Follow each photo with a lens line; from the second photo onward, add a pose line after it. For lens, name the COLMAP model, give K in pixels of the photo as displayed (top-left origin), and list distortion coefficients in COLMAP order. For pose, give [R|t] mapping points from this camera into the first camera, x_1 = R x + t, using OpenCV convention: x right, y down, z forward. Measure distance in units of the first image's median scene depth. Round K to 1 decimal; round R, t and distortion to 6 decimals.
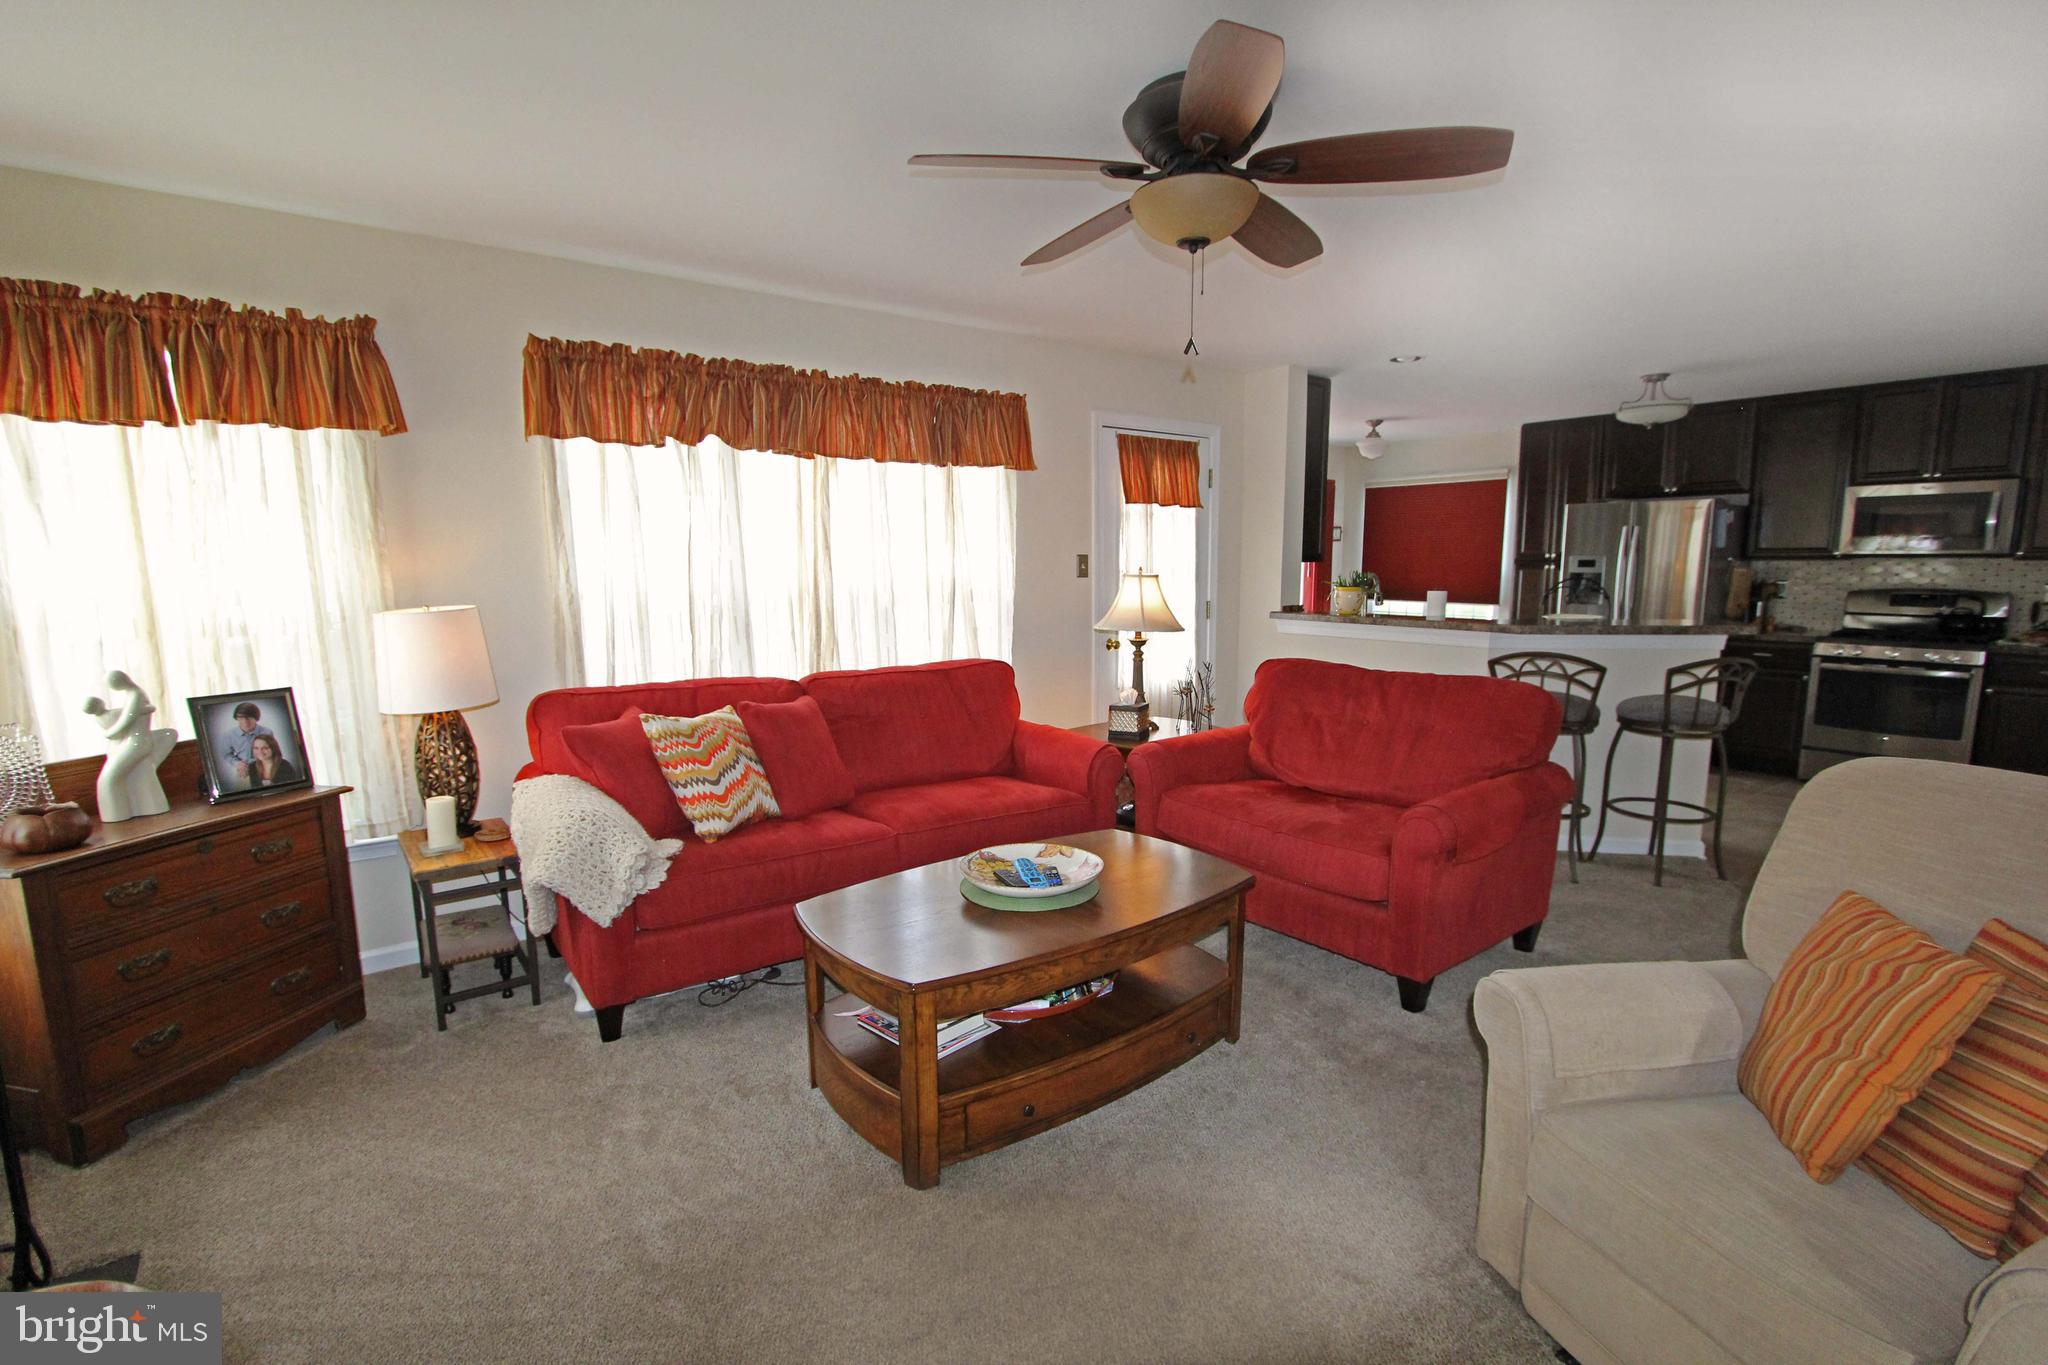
lens RADIAL K [[925.6, 0, 1028.1], [0, 925.6, 691.2], [0, 0, 1]] dist [-0.014058, 0.001189]
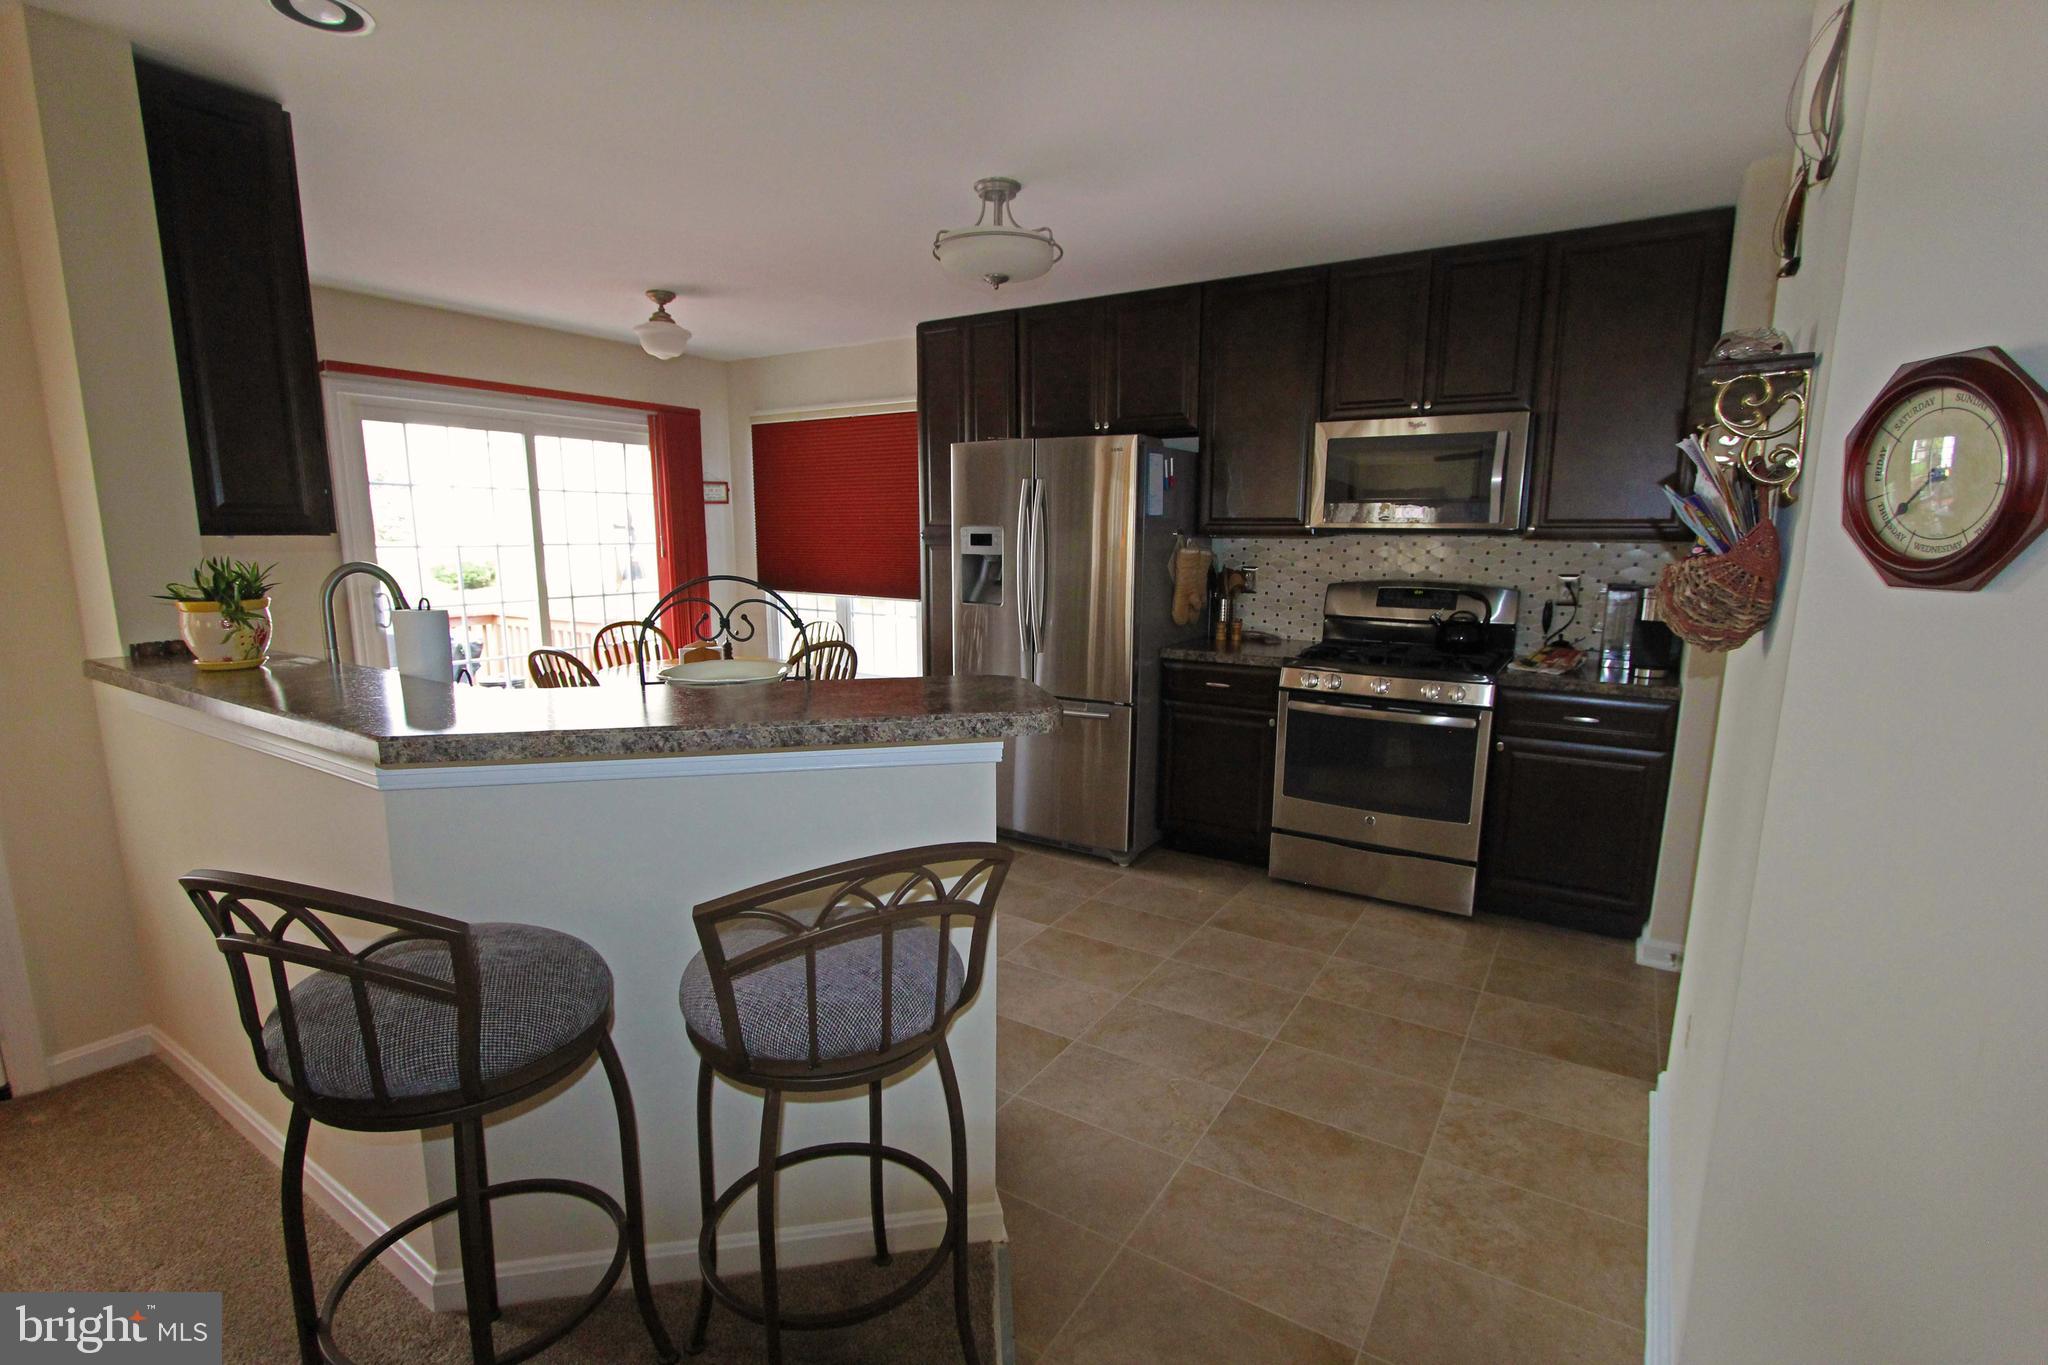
lens RADIAL K [[925.6, 0, 1021.8], [0, 925.6, 682.8], [0, 0, 1]] dist [-0.014058, 0.001189]
pose [[0.936365, -0.046372, 0.347952, 0.441148], [0.039023, 0.998843, 0.028102, -0.063825], [-0.348852, -0.012736, 0.937091, 0.436628]]
